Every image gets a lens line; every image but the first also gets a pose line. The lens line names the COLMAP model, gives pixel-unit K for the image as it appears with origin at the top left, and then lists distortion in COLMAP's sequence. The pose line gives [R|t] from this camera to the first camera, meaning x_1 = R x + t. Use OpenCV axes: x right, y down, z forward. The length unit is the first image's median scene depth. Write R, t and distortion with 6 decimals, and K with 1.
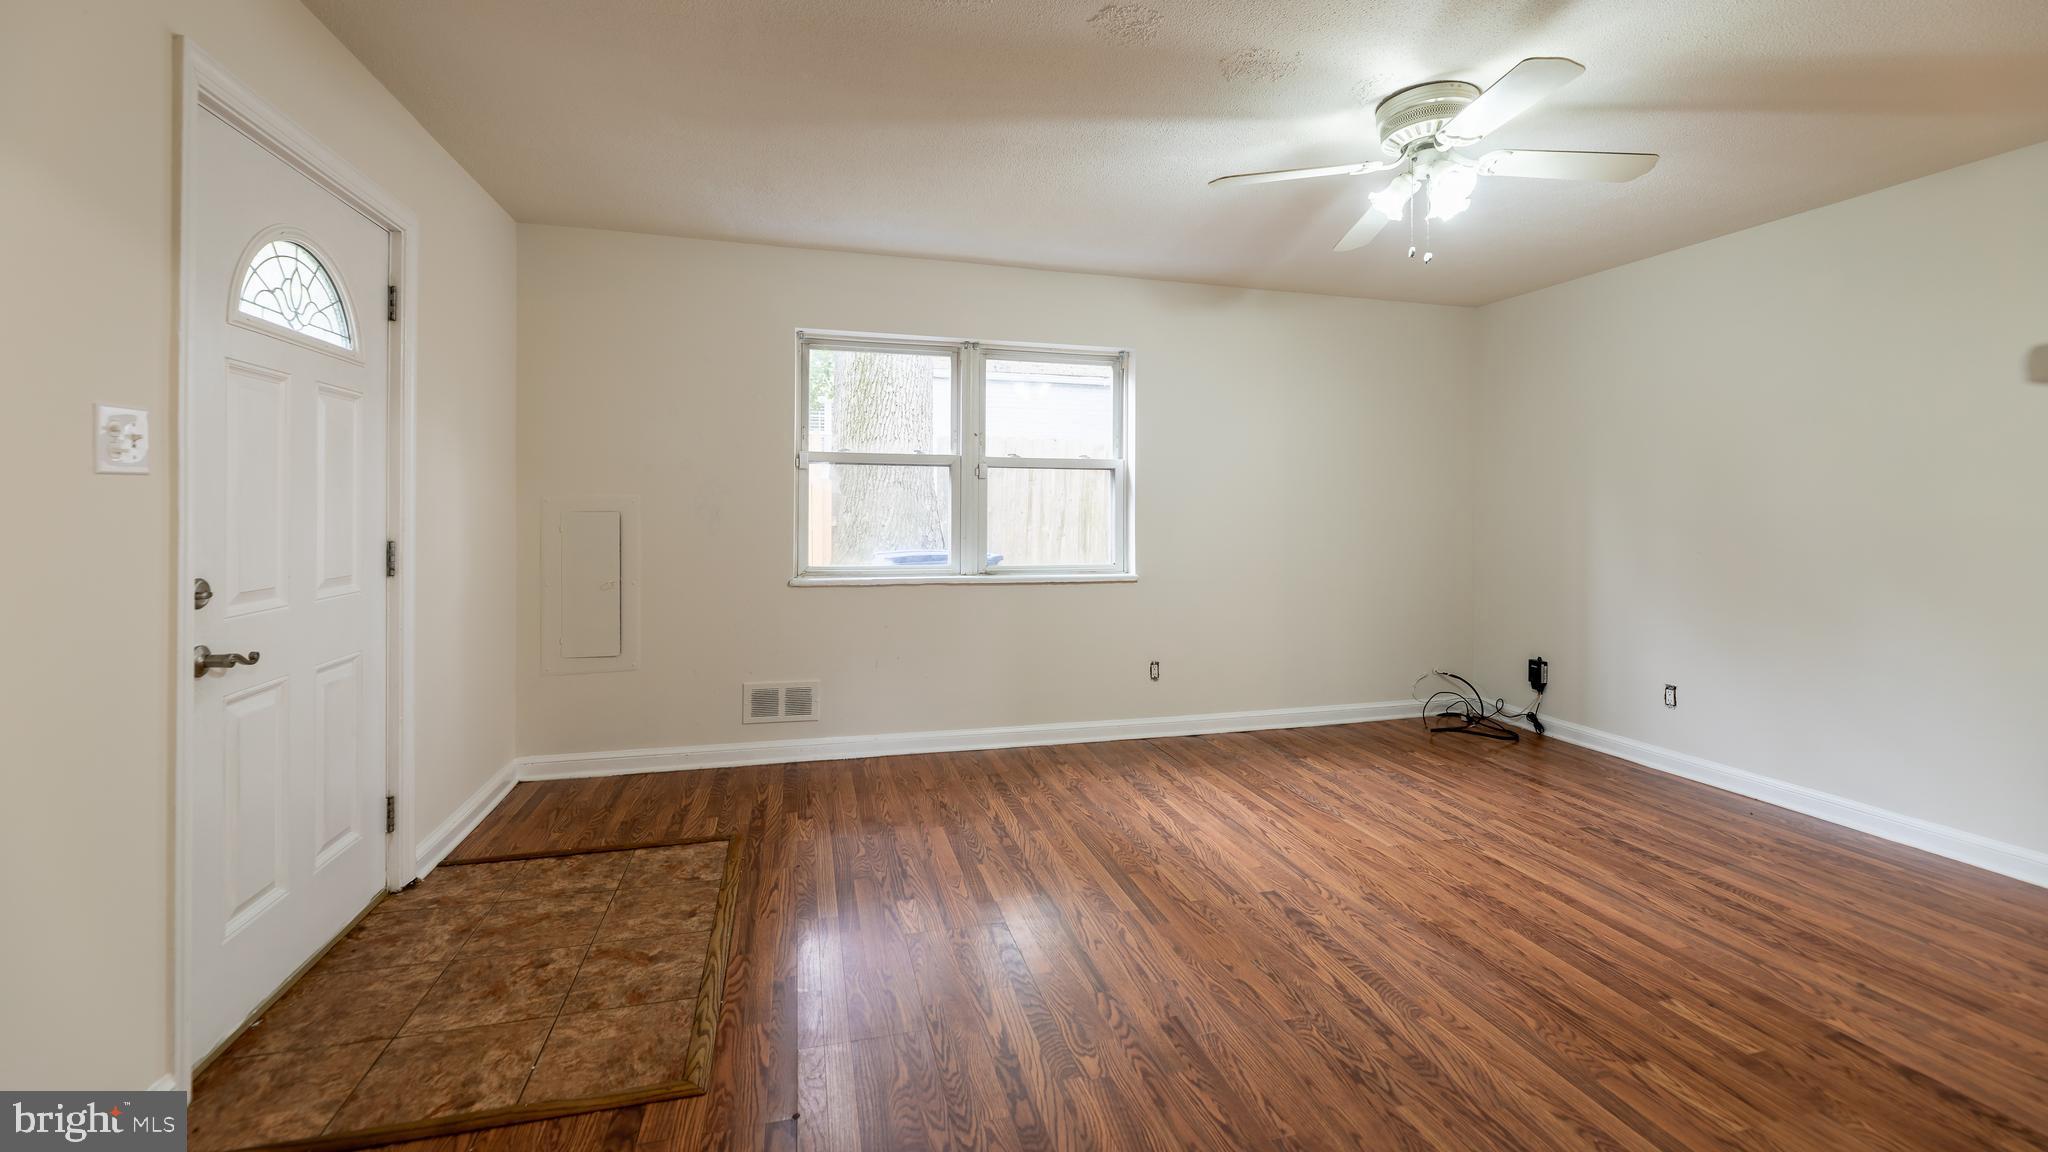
lens RADIAL K [[833.0, 0, 1037.5], [0, 833.0, 511.5], [0, 0, 1]] dist [-0.002506, -0.000557]
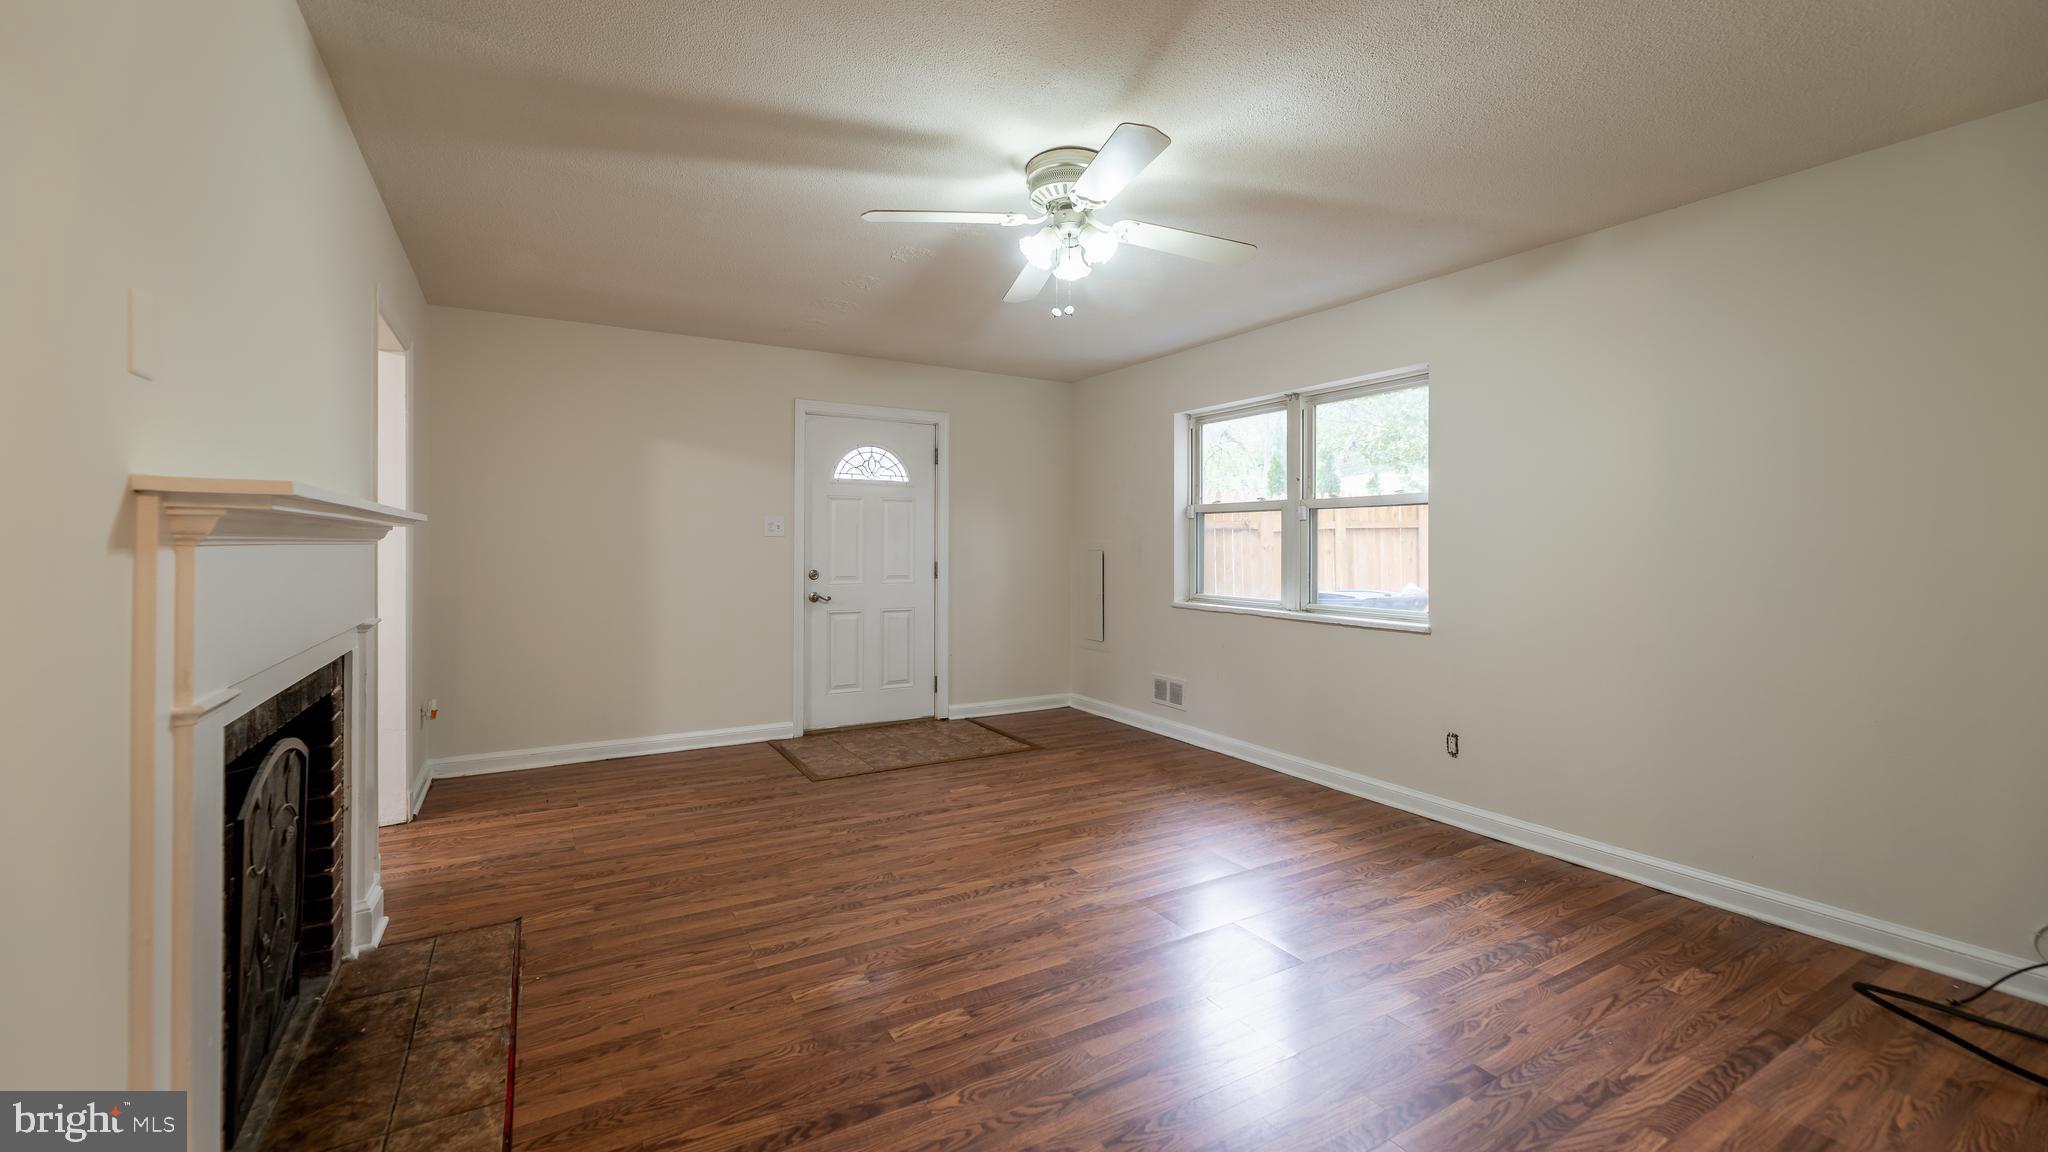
lens RADIAL K [[833.0, 0, 1017.0], [0, 833.0, 559.0], [0, 0, 1]] dist [-0.002506, -0.000557]
pose [[0.251336, 0.009388, -0.967854, 1.254969], [-0.008659, 0.999935, 0.007451, 0.006397], [0.967861, 0.006508, 0.251401, 0.560023]]
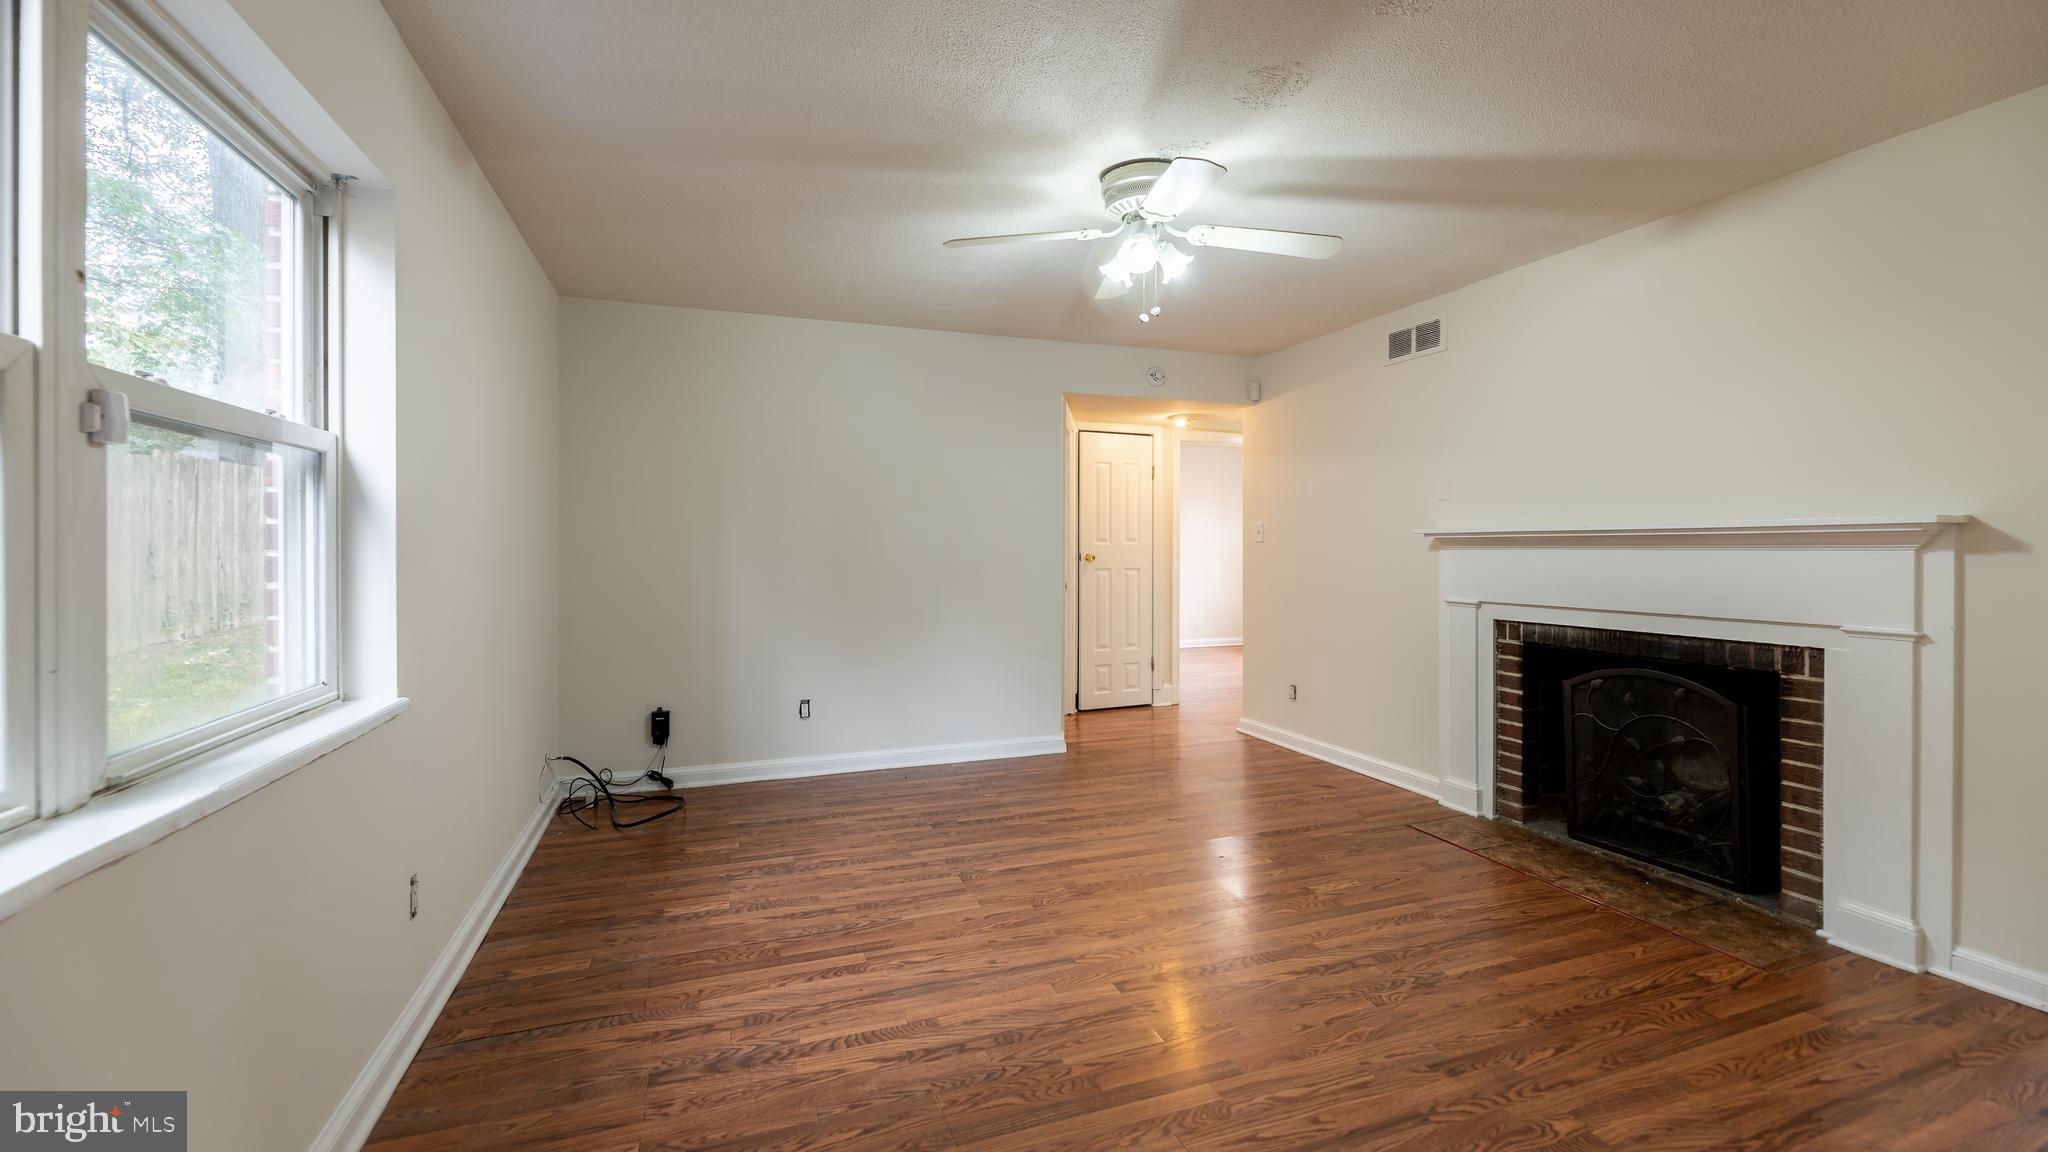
lens RADIAL K [[833.0, 0, 1013.2], [0, 833.0, 557.6], [0, 0, 1]] dist [-0.002506, -0.000557]
pose [[-0.069759, -0.018807, 0.997387, -0.517855], [0.004428, 0.999807, 0.019163, -0.008499], [-0.997554, 0.005753, -0.069663, 1.050652]]
